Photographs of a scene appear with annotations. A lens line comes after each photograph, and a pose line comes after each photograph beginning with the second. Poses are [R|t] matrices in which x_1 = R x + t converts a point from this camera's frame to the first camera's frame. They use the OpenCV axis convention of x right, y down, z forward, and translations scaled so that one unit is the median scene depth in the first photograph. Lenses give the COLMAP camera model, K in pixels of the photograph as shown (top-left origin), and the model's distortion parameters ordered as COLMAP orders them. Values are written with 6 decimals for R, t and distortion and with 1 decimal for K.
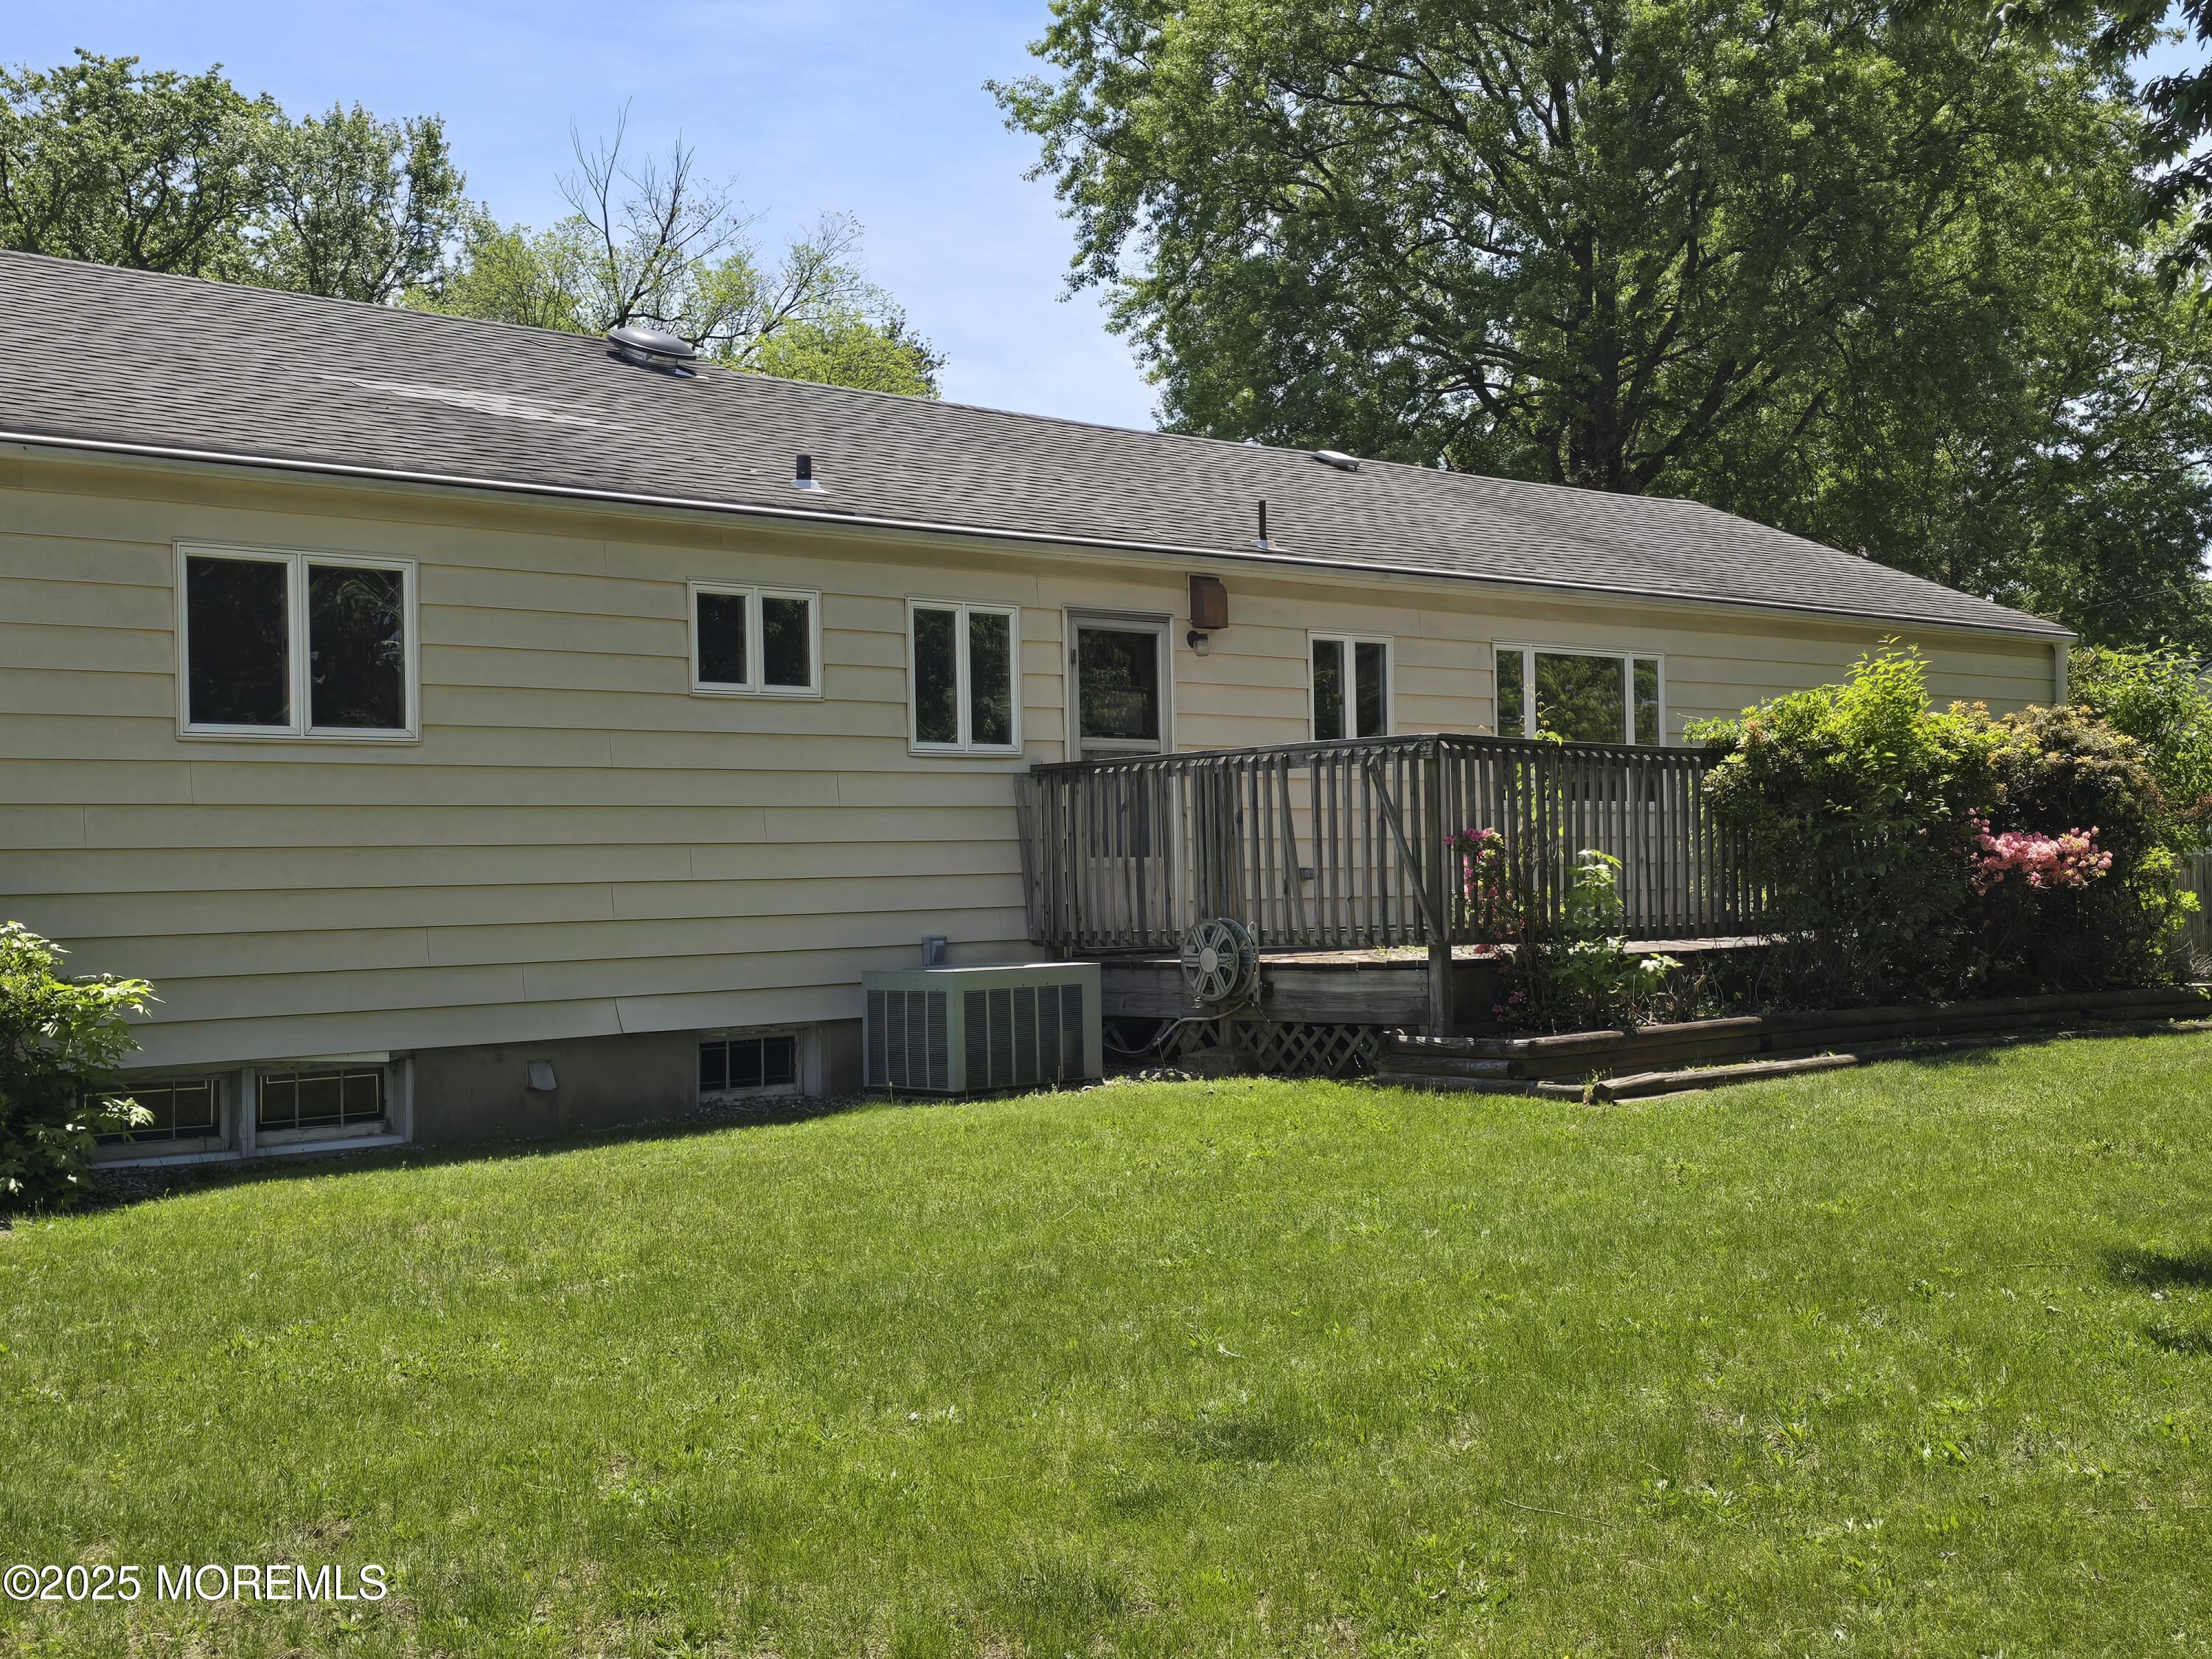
lens RADIAL K [[2732.6, 0, 1221.7], [0, 2732.6, 825.3], [0, 0, 1]] dist [0.048804, 0.000000]
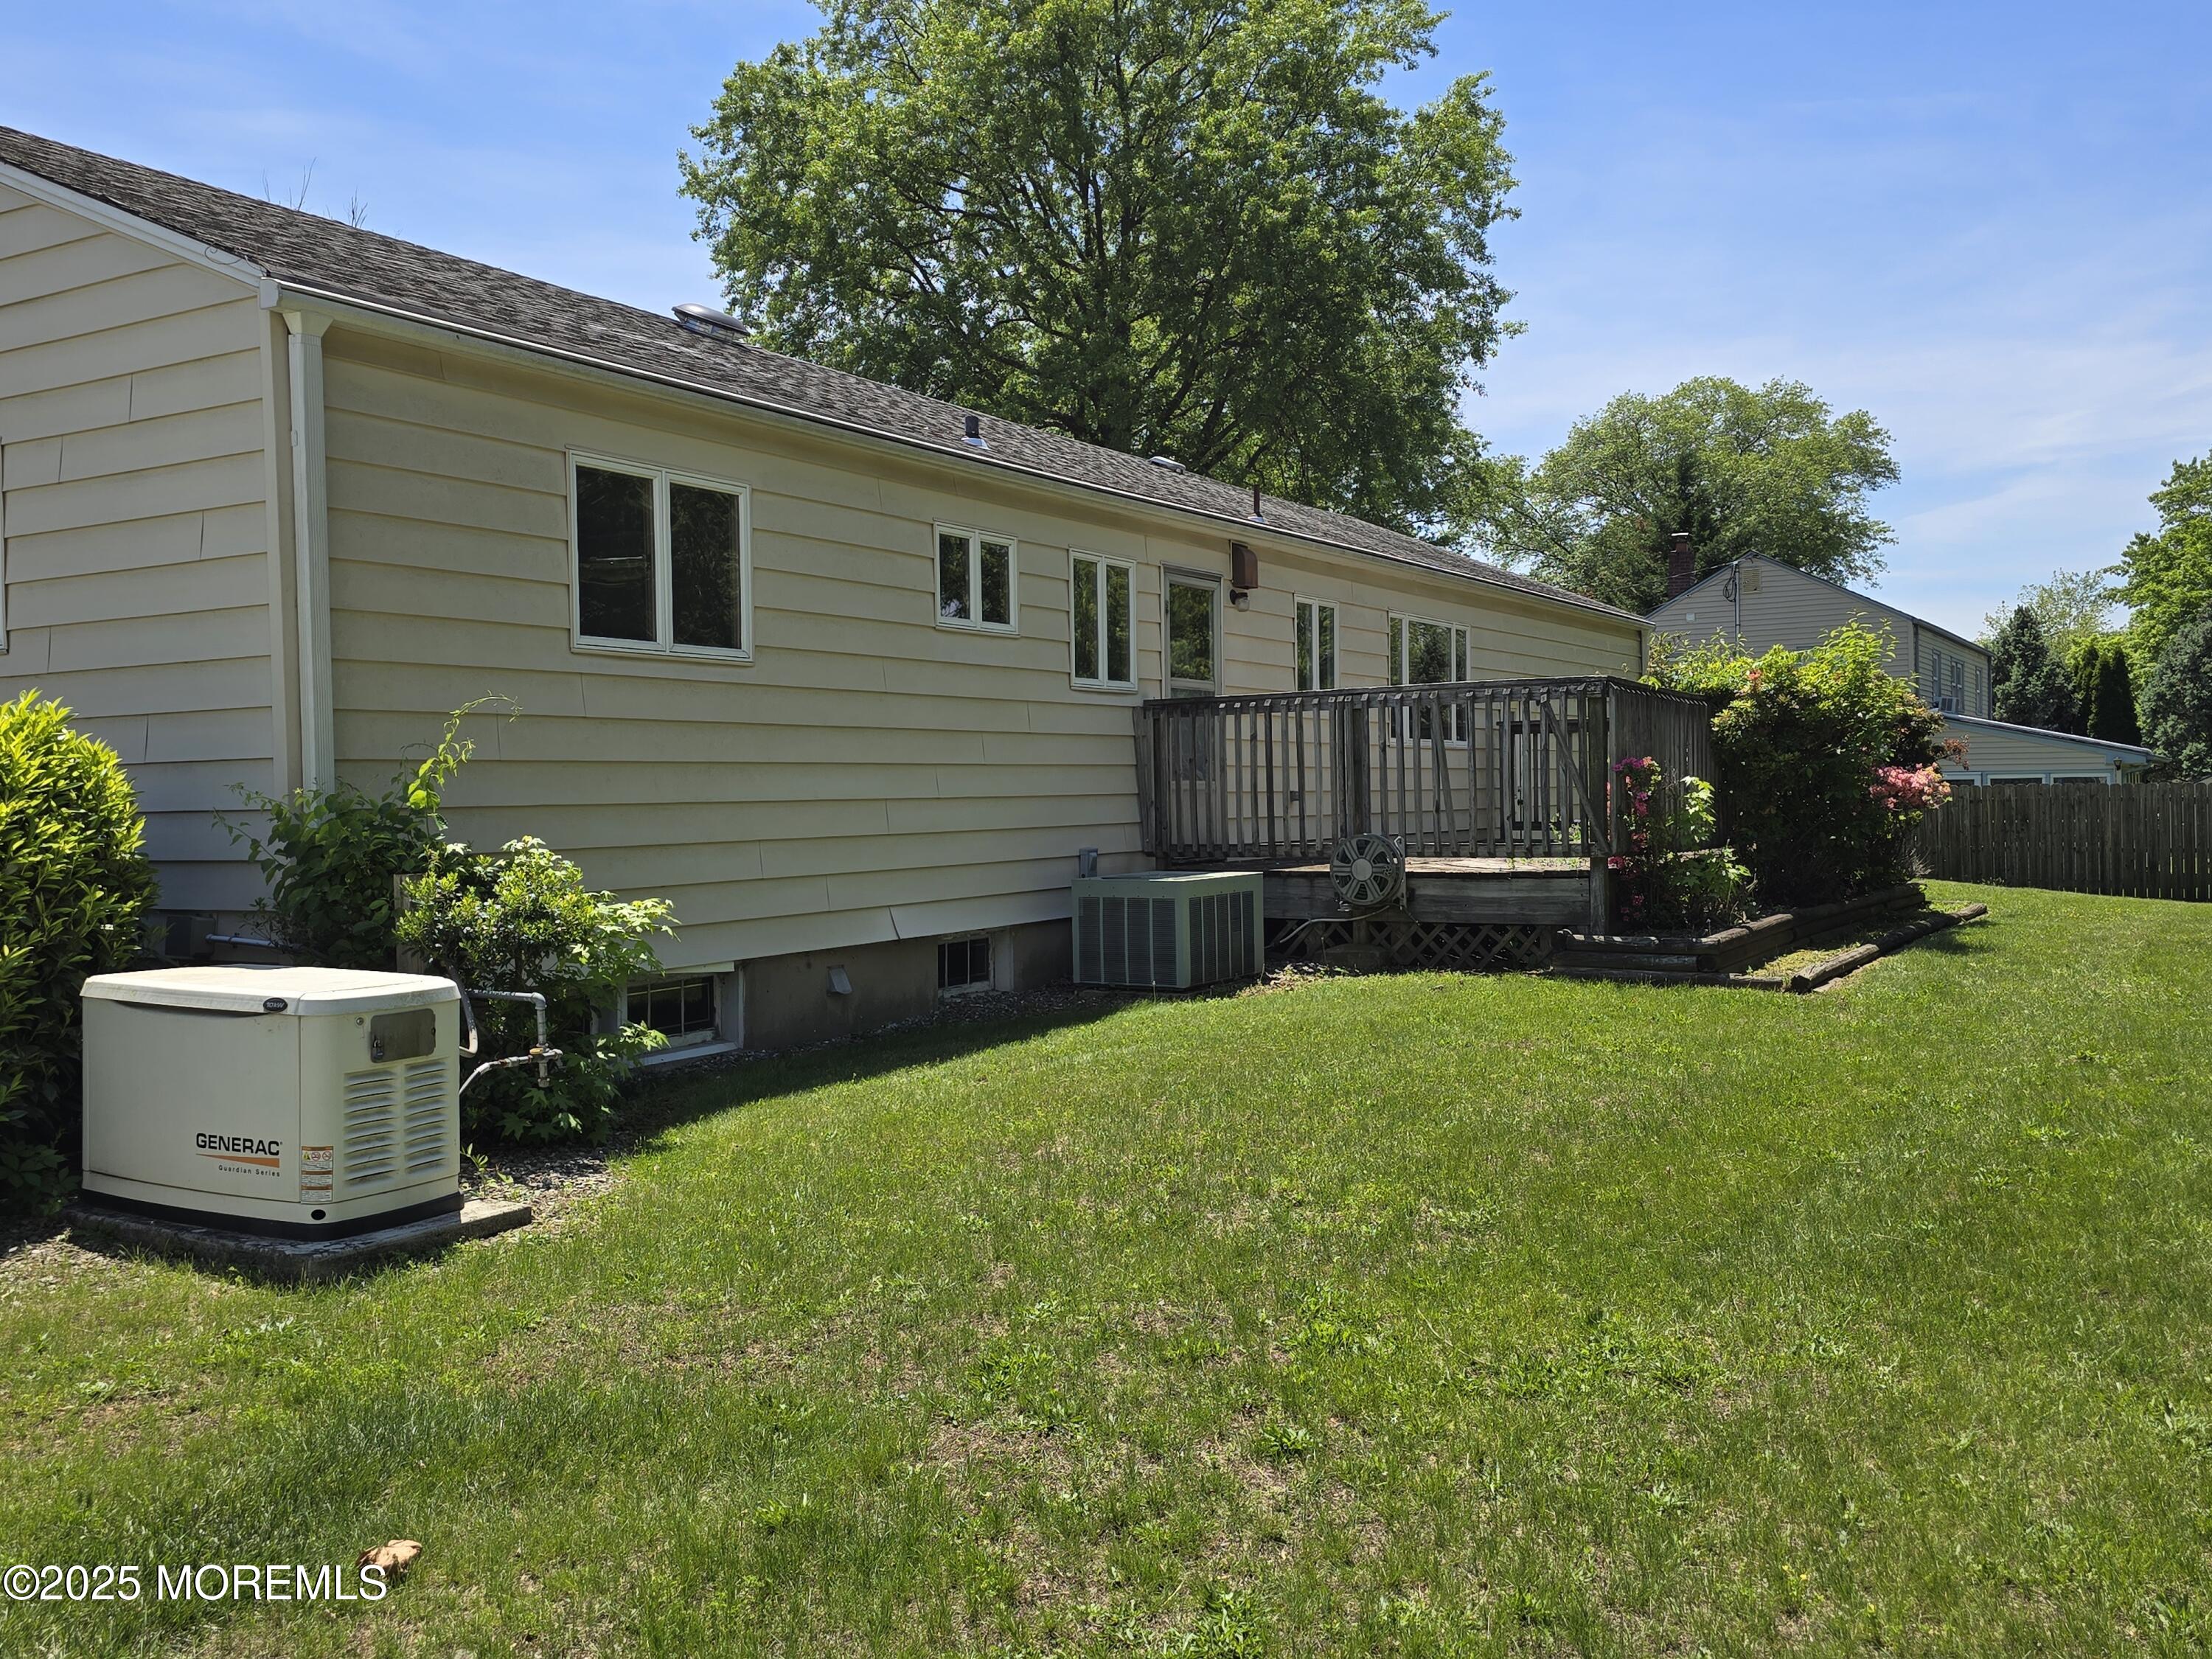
lens RADIAL K [[1919.4, 0, 1097.7], [0, 1919.4, 831.3], [0, 0, 1]] dist [0.063821, -0.073014]
pose [[0.968072, 0.001983, 0.250664, -0.321111], [-0.010597, 0.999399, 0.033019, 0.007285], [-0.250448, -0.034621, 0.967511, 0.243585]]
